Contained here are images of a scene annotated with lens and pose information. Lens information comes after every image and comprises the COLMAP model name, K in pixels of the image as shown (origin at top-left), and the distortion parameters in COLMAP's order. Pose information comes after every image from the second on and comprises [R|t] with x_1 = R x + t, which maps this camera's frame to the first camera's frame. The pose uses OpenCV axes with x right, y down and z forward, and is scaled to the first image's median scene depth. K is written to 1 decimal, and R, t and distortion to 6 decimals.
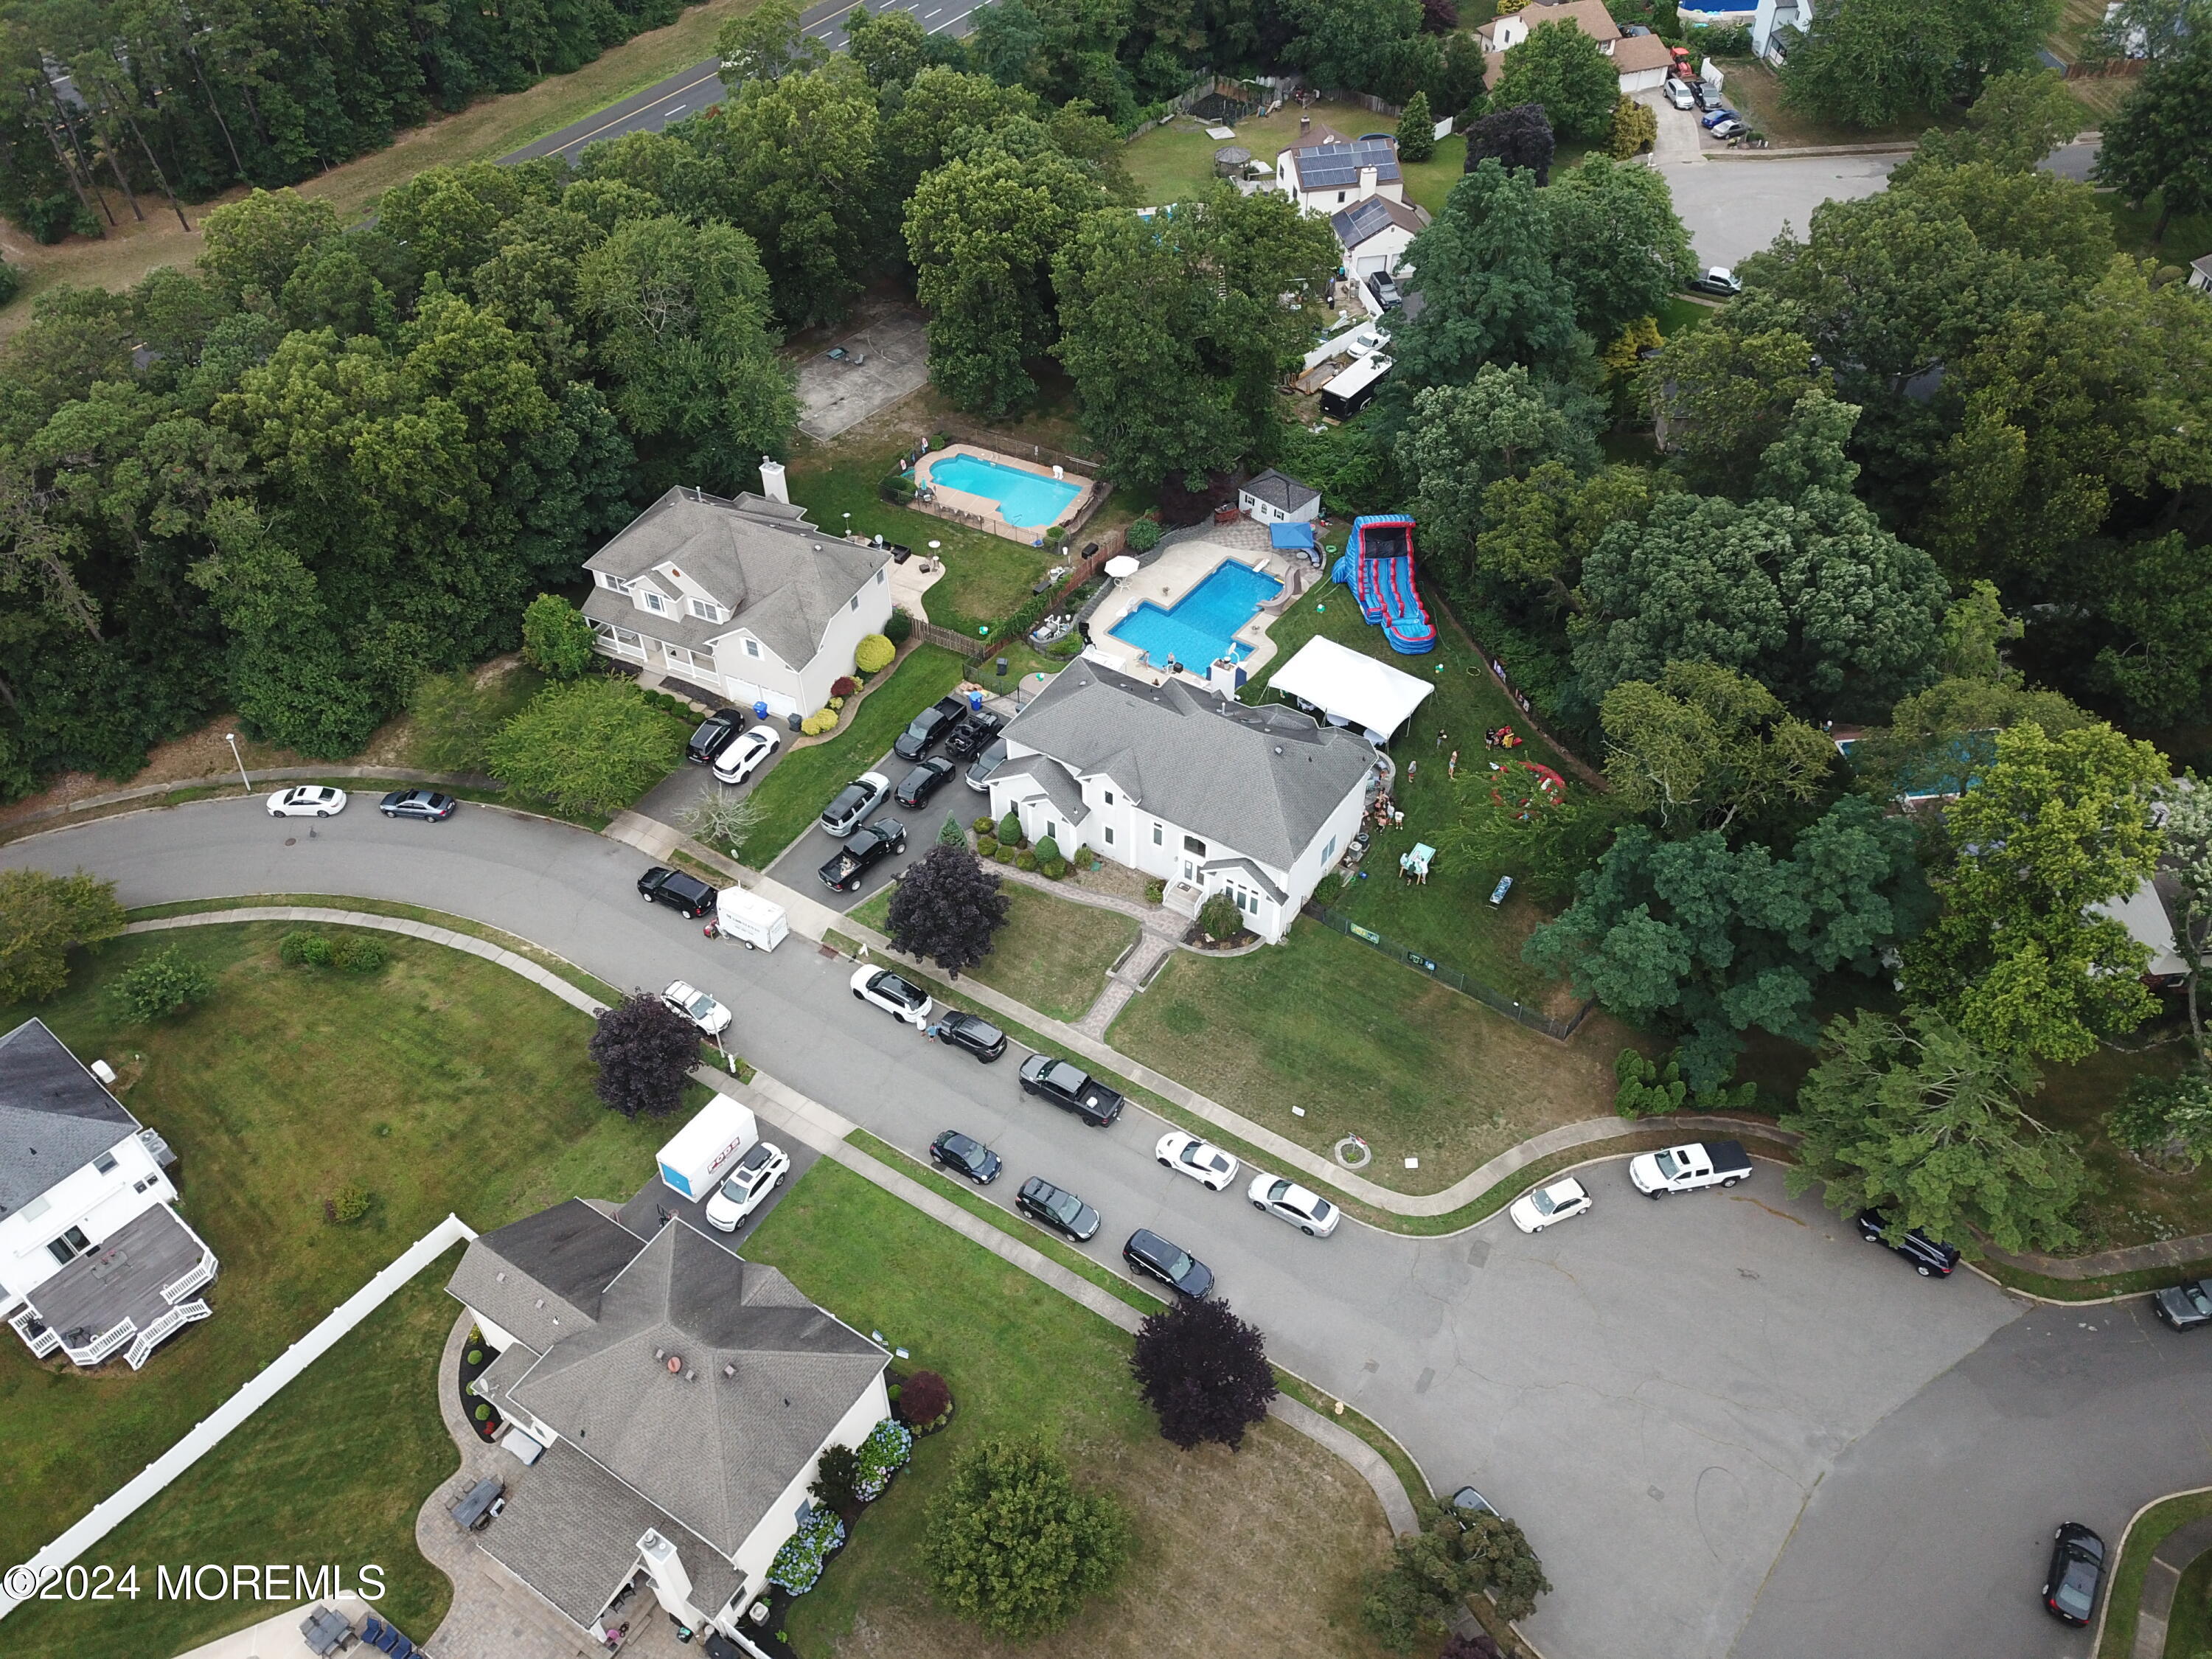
lens RADIAL K [[1678.0, 0, 1102.7], [0, 1678.0, 800.6], [0, 0, 1]] dist [0.029001, -0.056255]
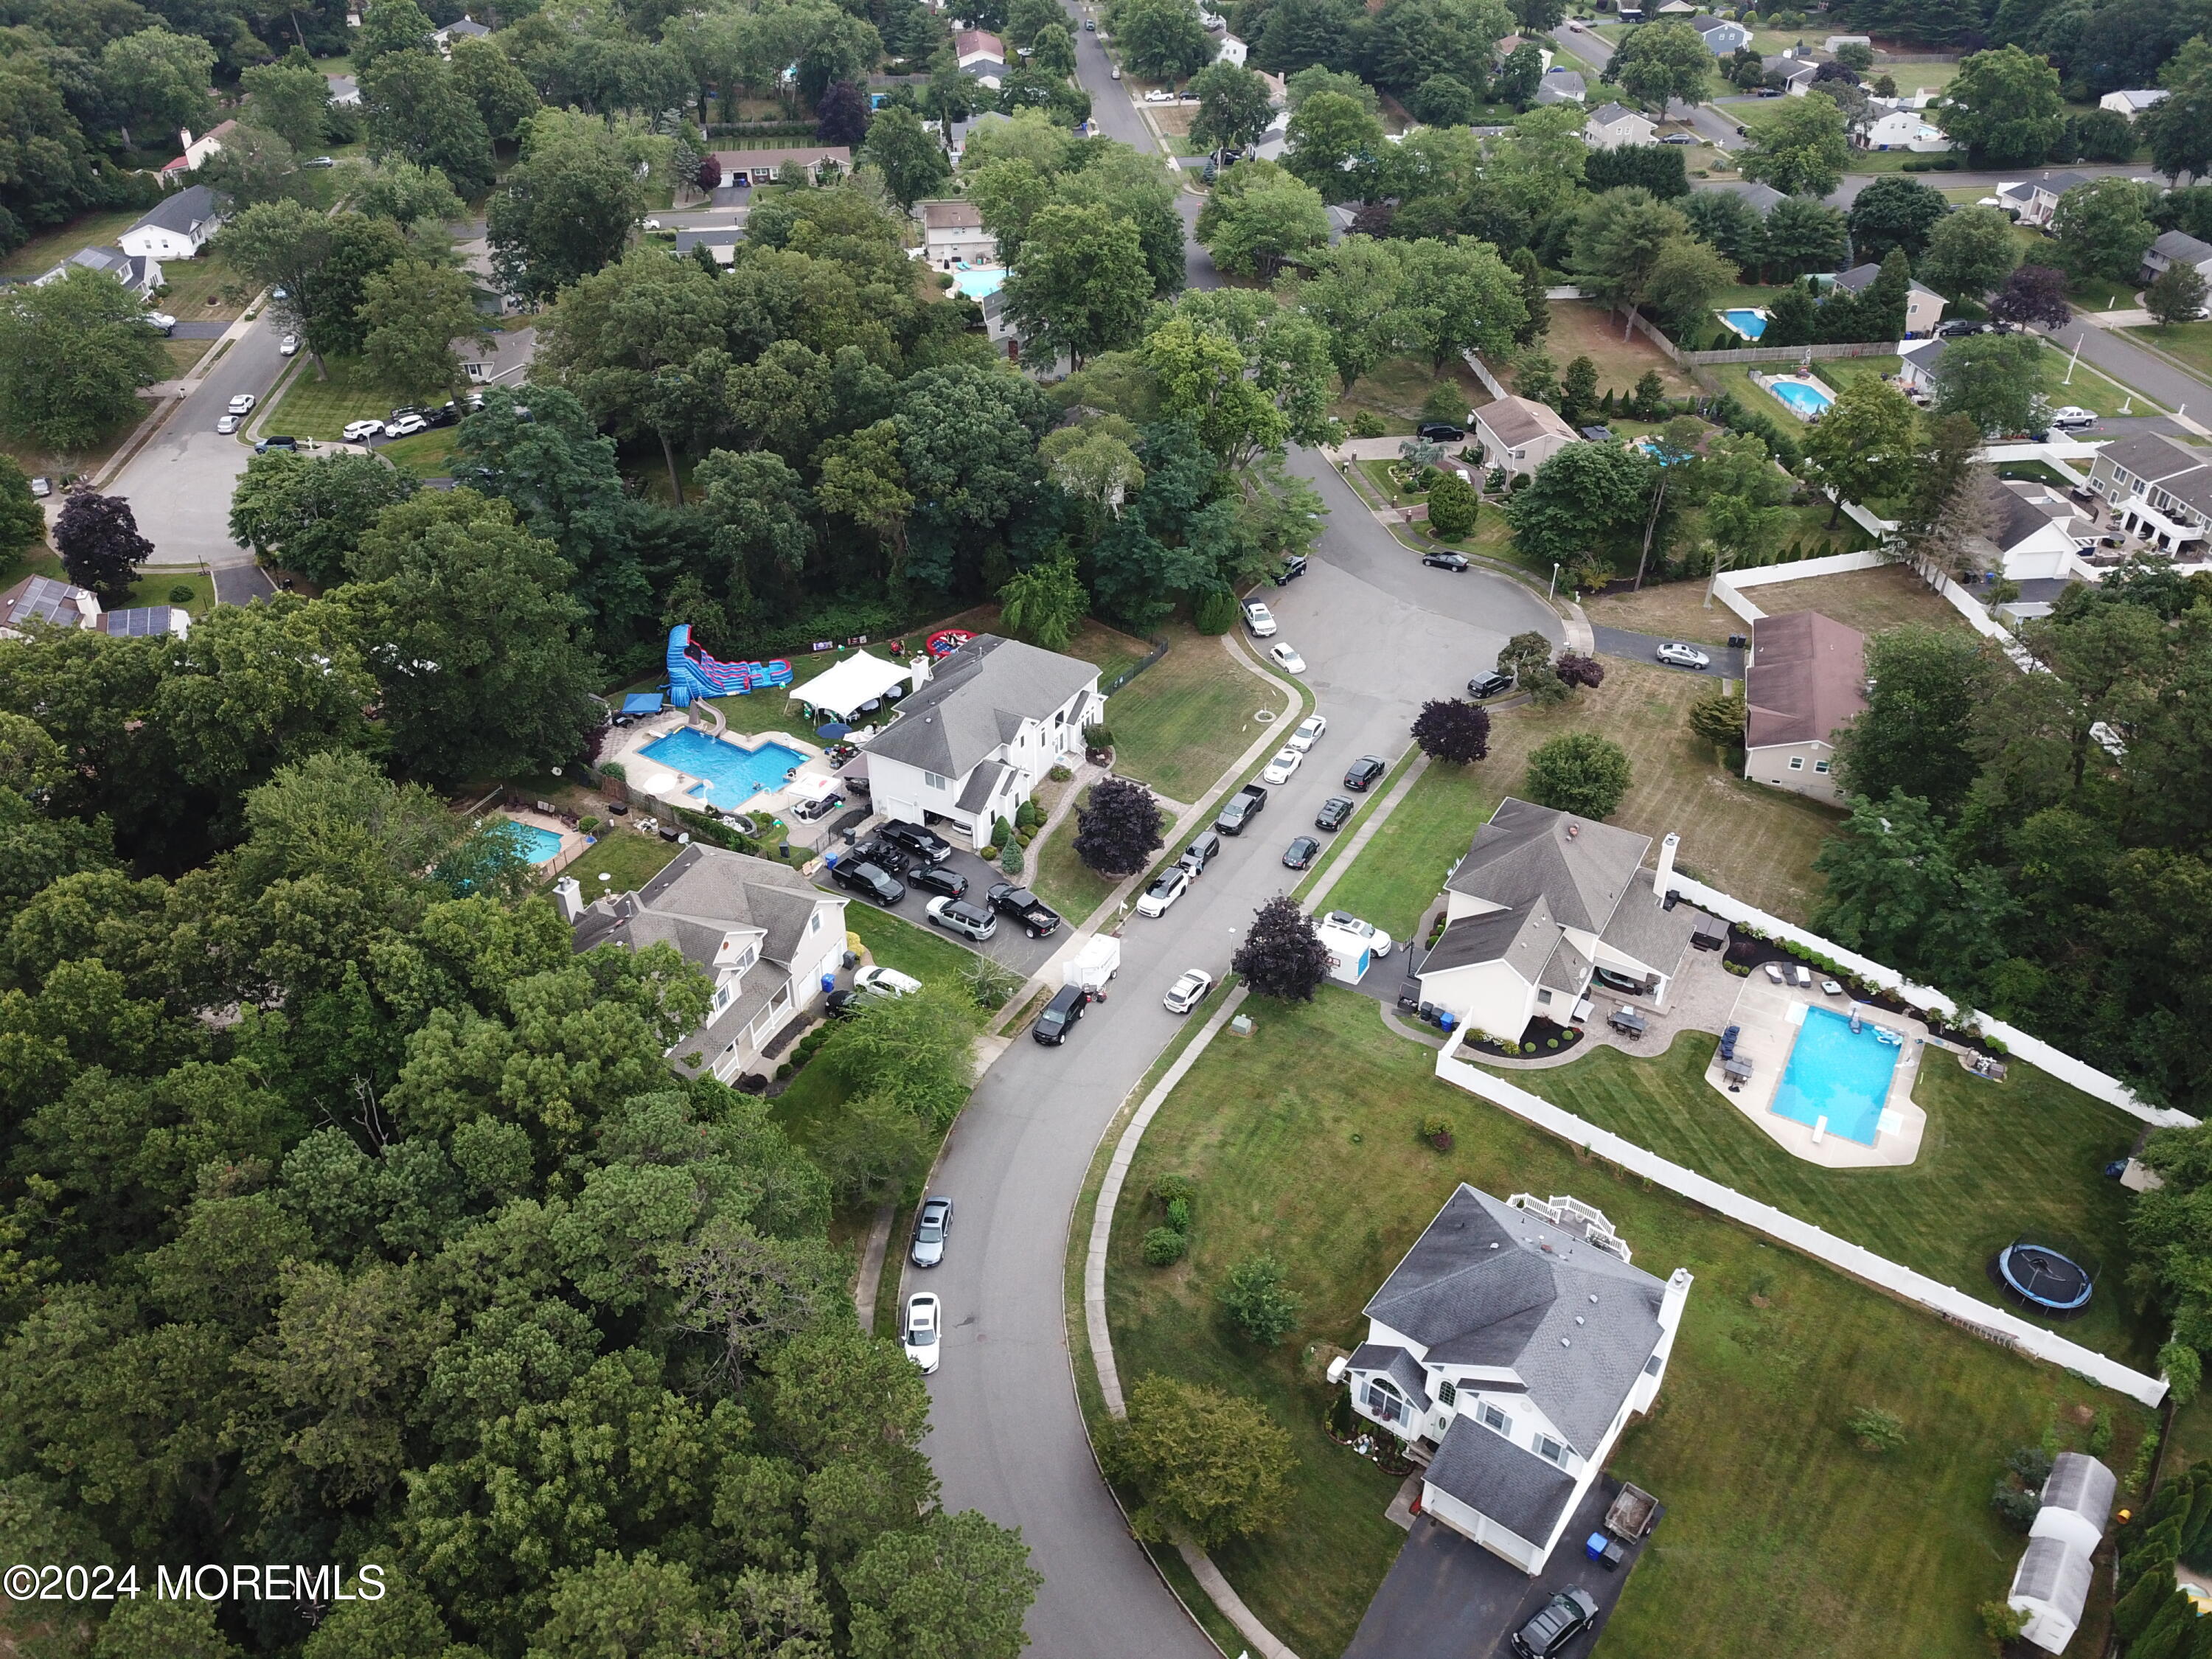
lens RADIAL K [[1678.0, 0, 1102.7], [0, 1678.0, 800.6], [0, 0, 1]] dist [0.029001, -0.056255]
pose [[-0.049275, -0.538380, 0.841260, -1.084228], [0.700945, 0.581382, 0.413122, -0.453638], [-0.711511, 0.610034, 0.348728, 0.511150]]
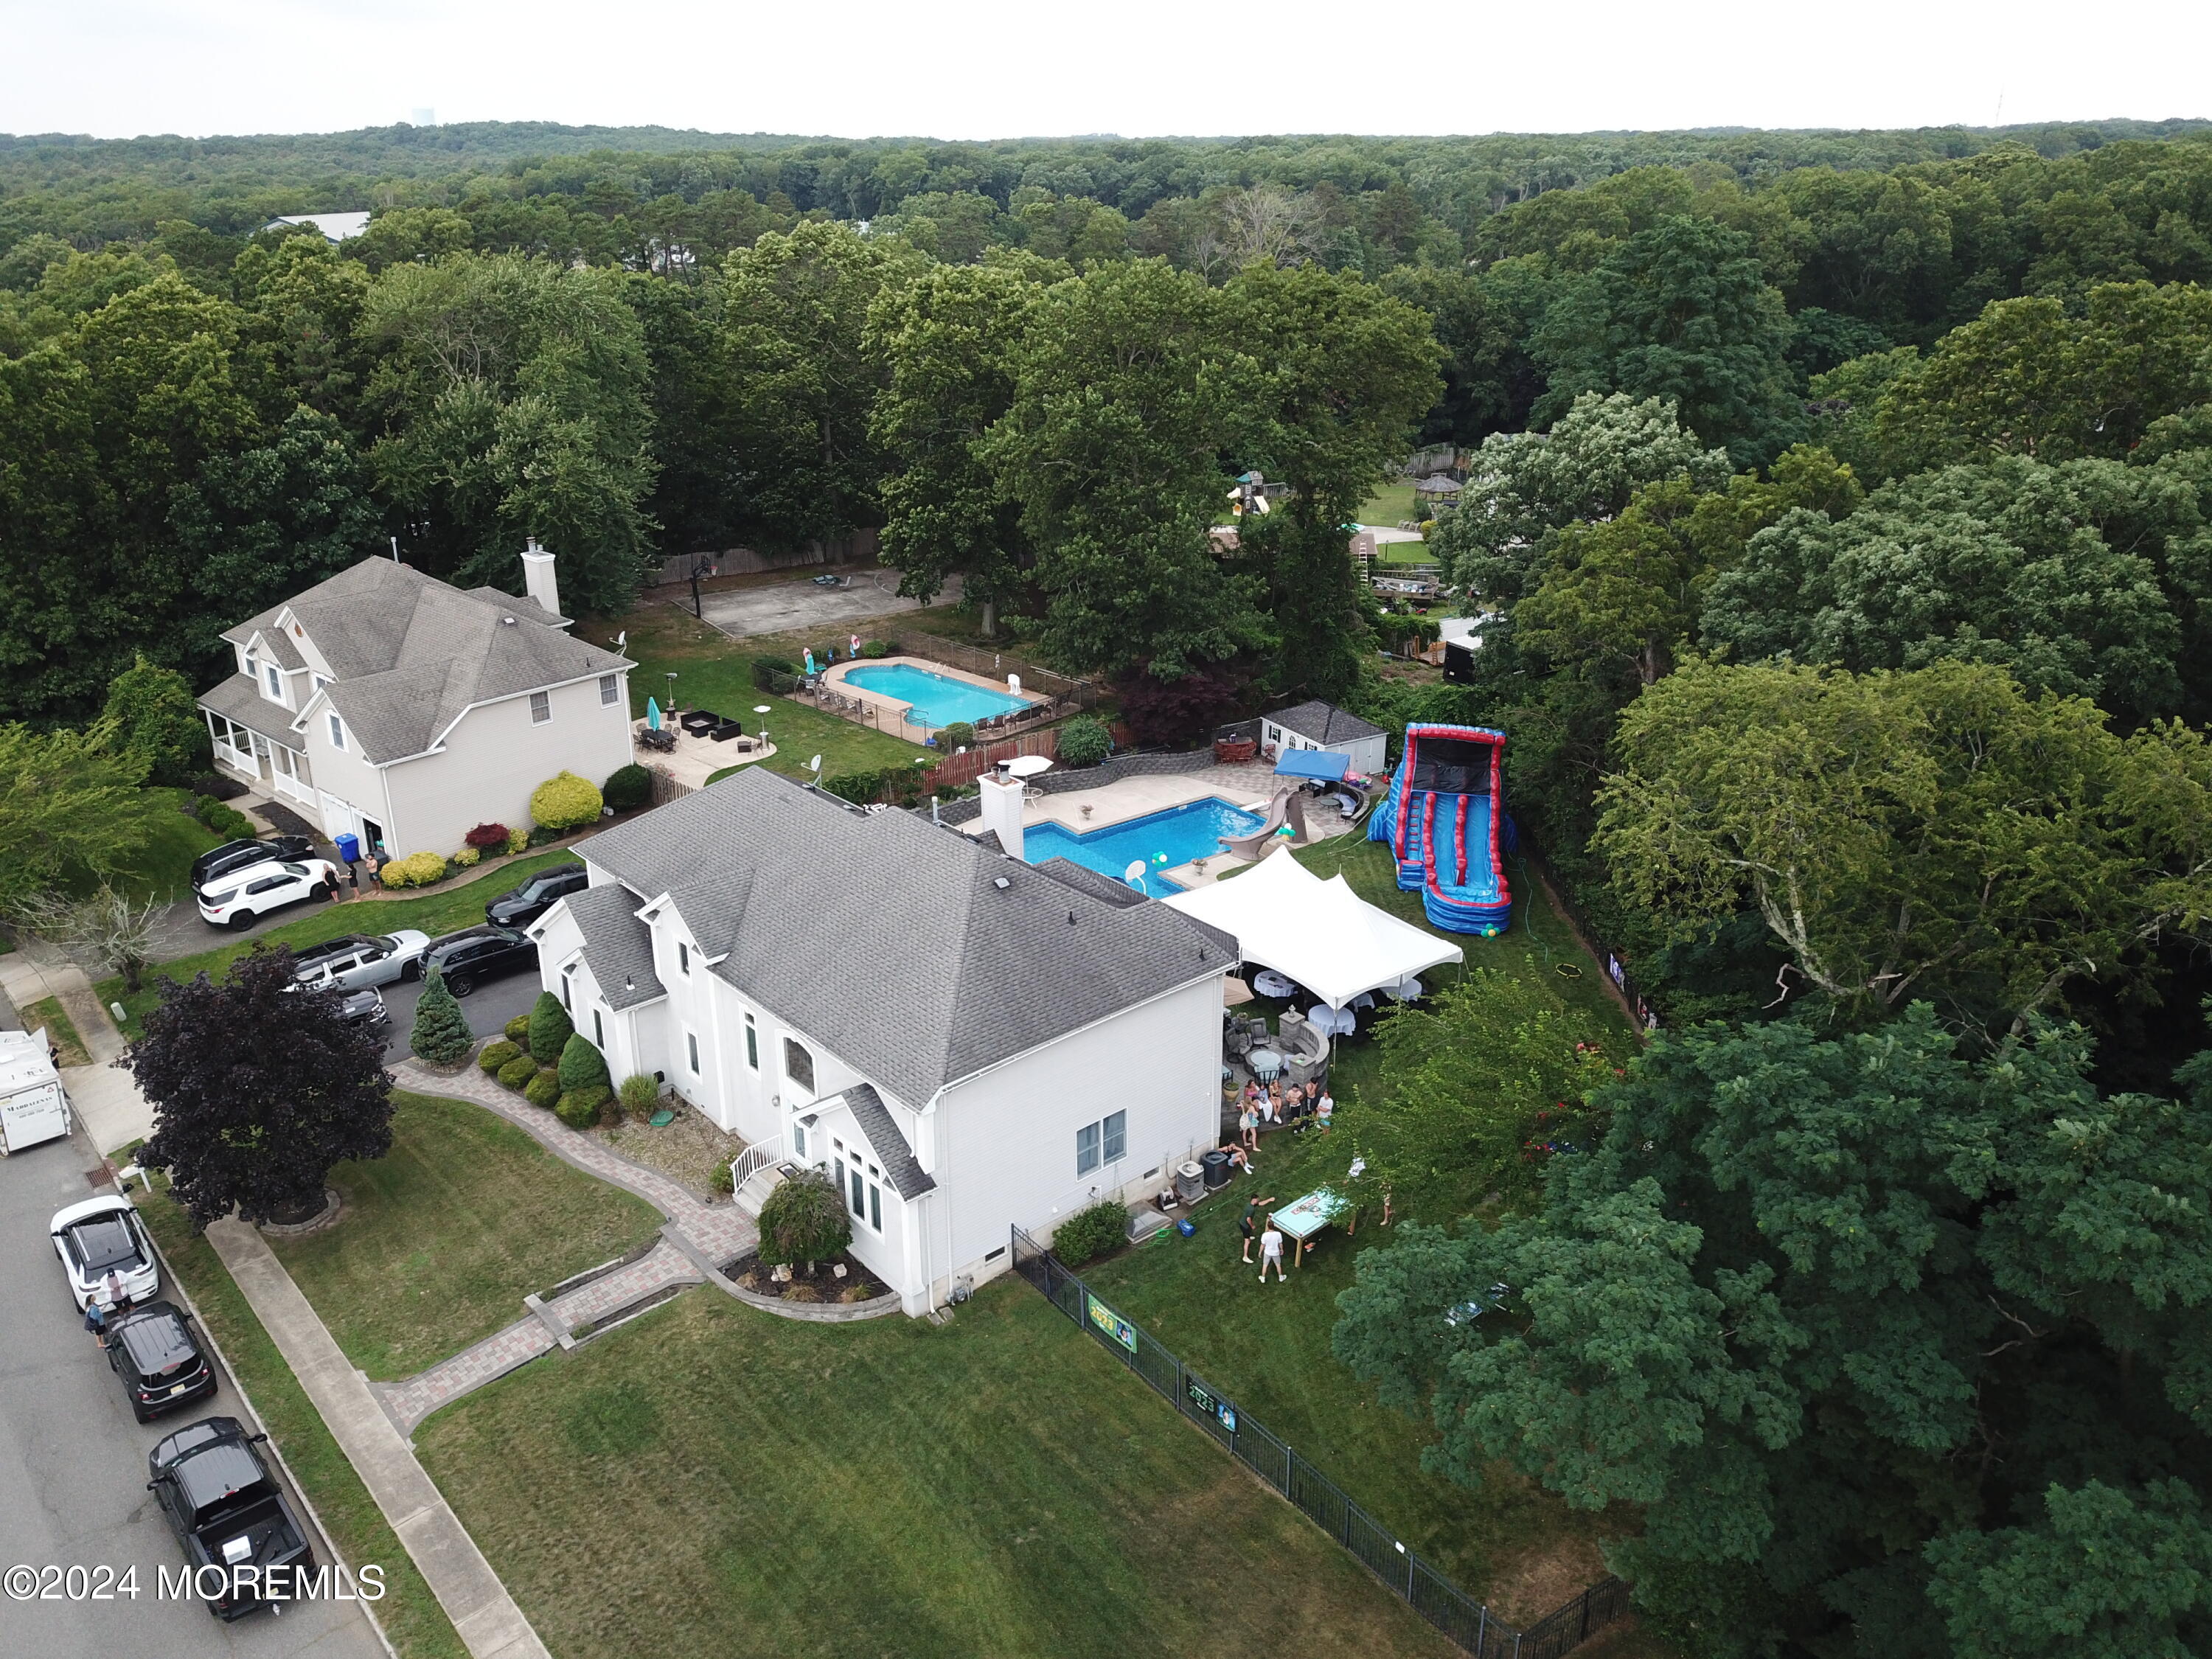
lens RADIAL K [[1678.0, 0, 1102.7], [0, 1678.0, 800.6], [0, 0, 1]] dist [0.029001, -0.056255]
pose [[0.962436, 0.108377, -0.248939, 0.233741], [-0.195326, 0.913228, -0.357579, 0.105627], [0.188585, 0.392772, 0.900092, 0.538062]]
